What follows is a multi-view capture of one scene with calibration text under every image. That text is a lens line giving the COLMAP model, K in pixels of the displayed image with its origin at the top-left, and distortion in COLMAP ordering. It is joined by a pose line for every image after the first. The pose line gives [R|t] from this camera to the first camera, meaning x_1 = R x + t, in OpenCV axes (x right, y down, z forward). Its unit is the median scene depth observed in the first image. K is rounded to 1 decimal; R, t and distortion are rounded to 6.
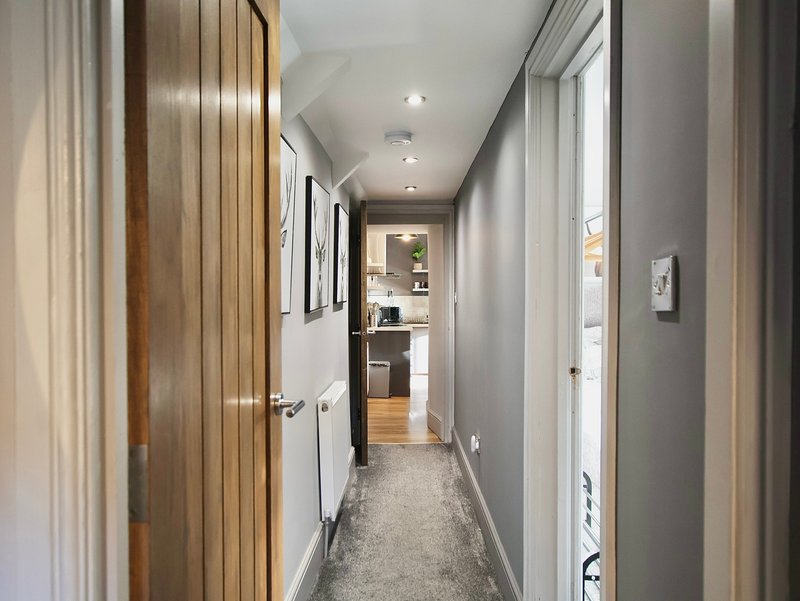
lens RADIAL K [[665.6, 0, 398.2], [0, 665.6, 310.9], [0, 0, 1]] dist [-0.013479, -0.000023]
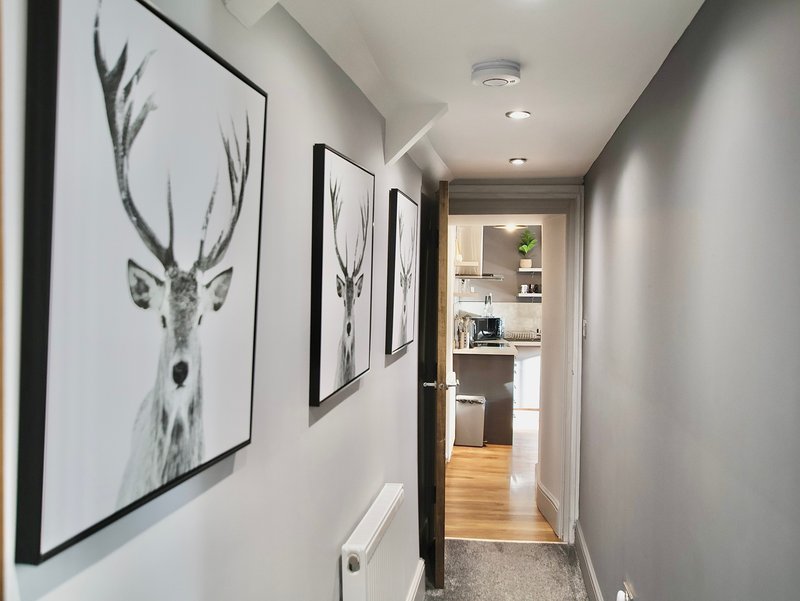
lens RADIAL K [[806.1, 0, 400.0], [0, 806.1, 300.5], [0, 0, 1]] dist [-0.010411, -0.002932]
pose [[0.992208, 0.016021, -0.123559, 0.004792], [-0.016766, 0.999847, -0.004992, -0.052800], [0.123460, 0.007025, 0.992325, 0.258442]]
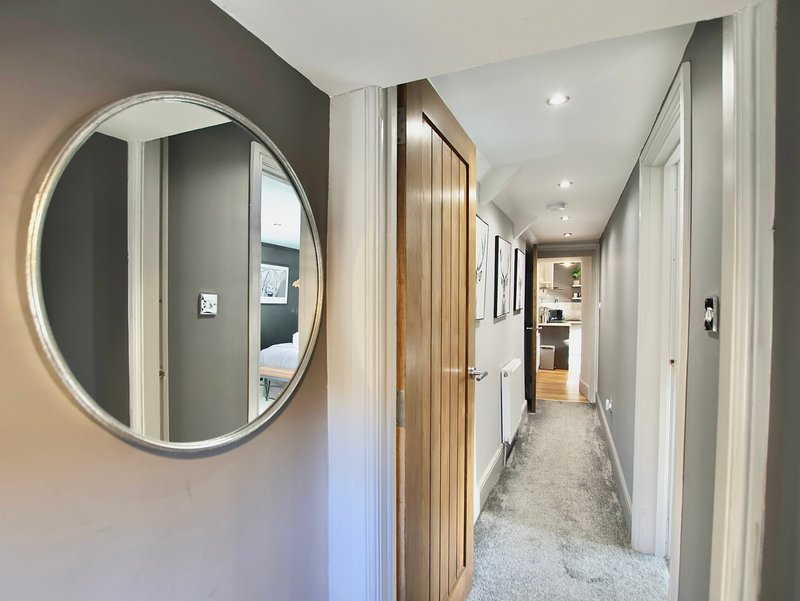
lens RADIAL K [[421.9, 0, 401.9], [0, 421.9, 315.2], [0, 0, 1]] dist [-0.010776, -0.000036]
pose [[0.932519, 0.014211, -0.360841, 0.018134], [-0.009694, 0.999850, 0.014324, -0.011071], [0.360990, -0.009860, 0.932517, -0.048283]]
